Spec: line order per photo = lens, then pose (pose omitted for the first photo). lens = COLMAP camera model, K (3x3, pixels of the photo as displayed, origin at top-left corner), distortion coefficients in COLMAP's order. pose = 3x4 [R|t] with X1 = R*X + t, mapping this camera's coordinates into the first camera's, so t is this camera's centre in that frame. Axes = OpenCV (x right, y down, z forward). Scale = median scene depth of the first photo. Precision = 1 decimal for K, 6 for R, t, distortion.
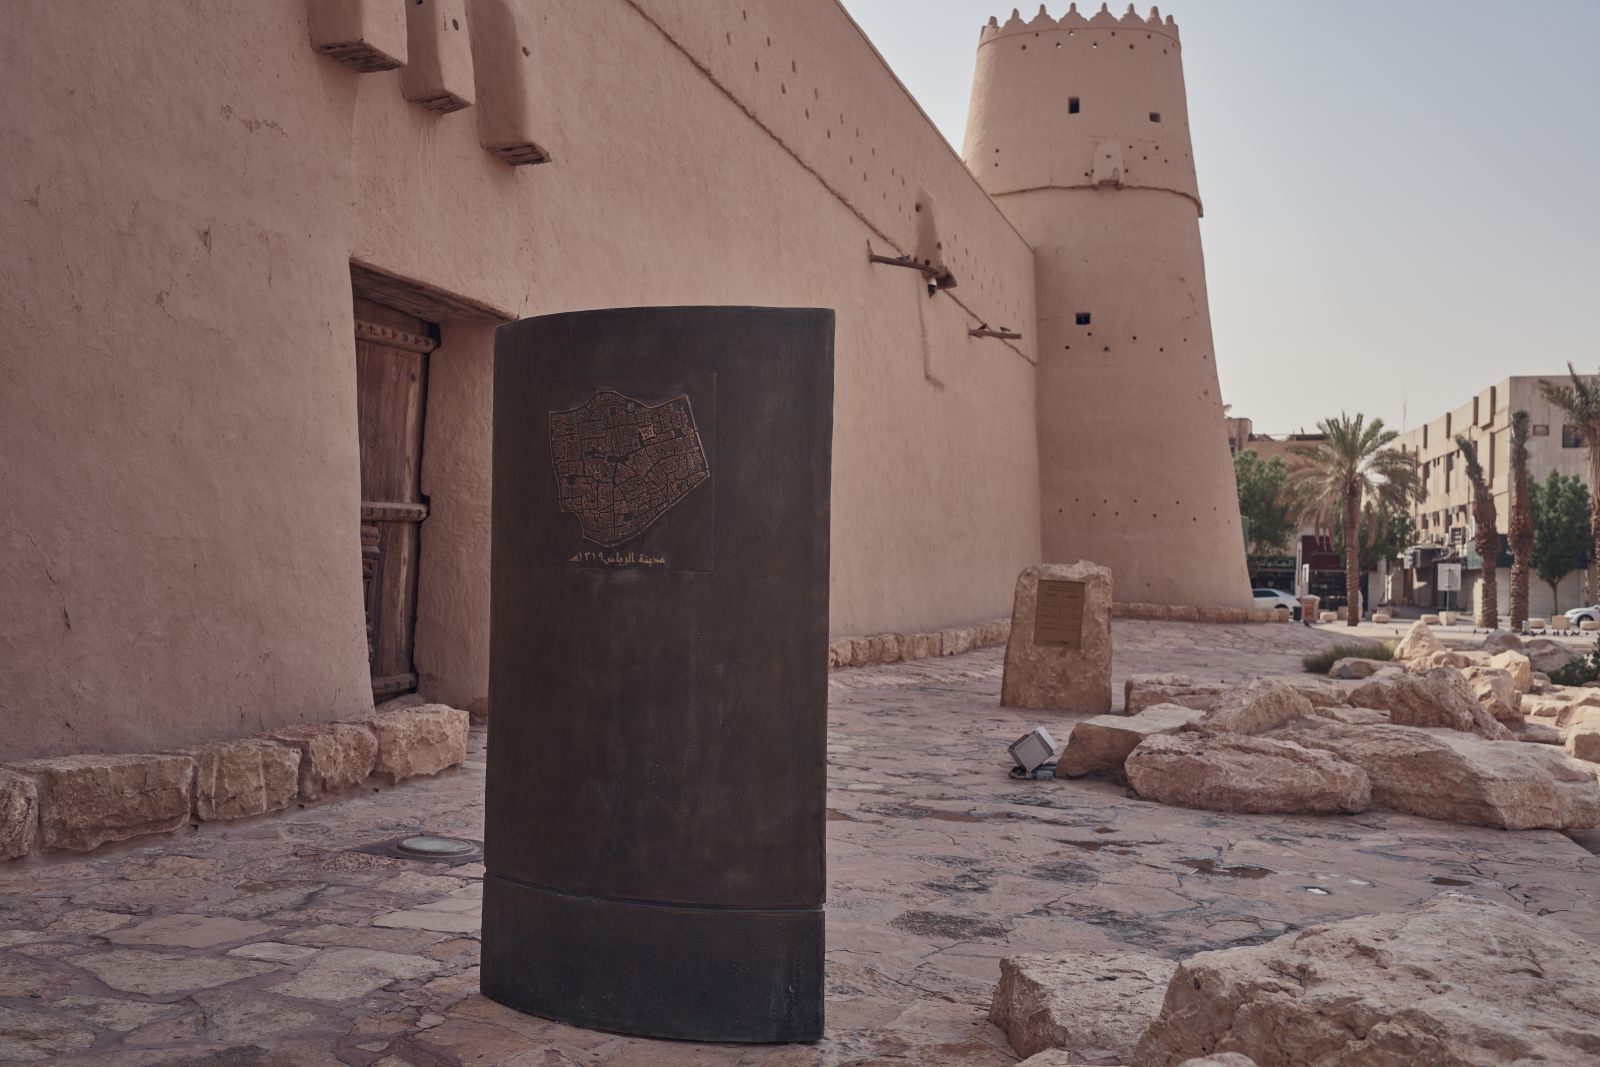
lens RADIAL K [[1586.8, 0, 806.0], [0, 1586.8, 531.8], [0, 0, 1]] dist [-0.015239, 0.000000]
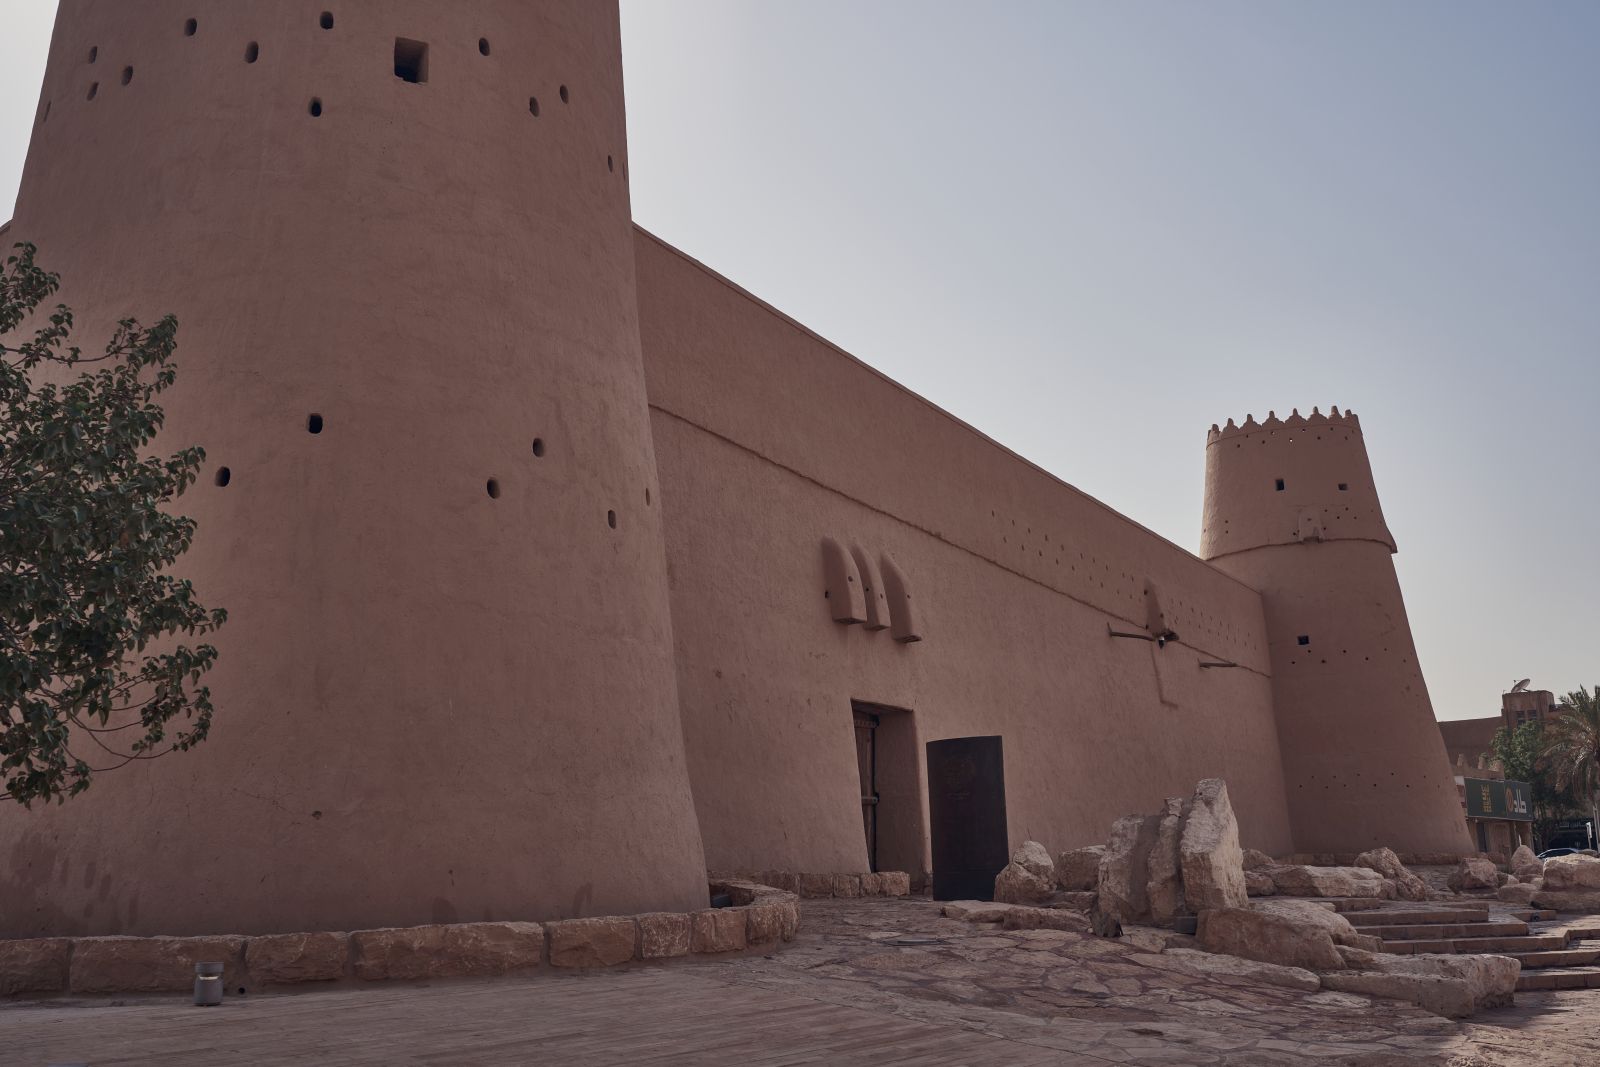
lens RADIAL K [[1586.8, 0, 805.2], [0, 1586.8, 528.4], [0, 0, 1]] dist [-0.015239, 0.000000]
pose [[0.973486, -0.096822, -0.207247, 0.084875], [0.054902, 0.978417, -0.199213, 0.027678], [0.222062, 0.182552, 0.957791, -0.648235]]
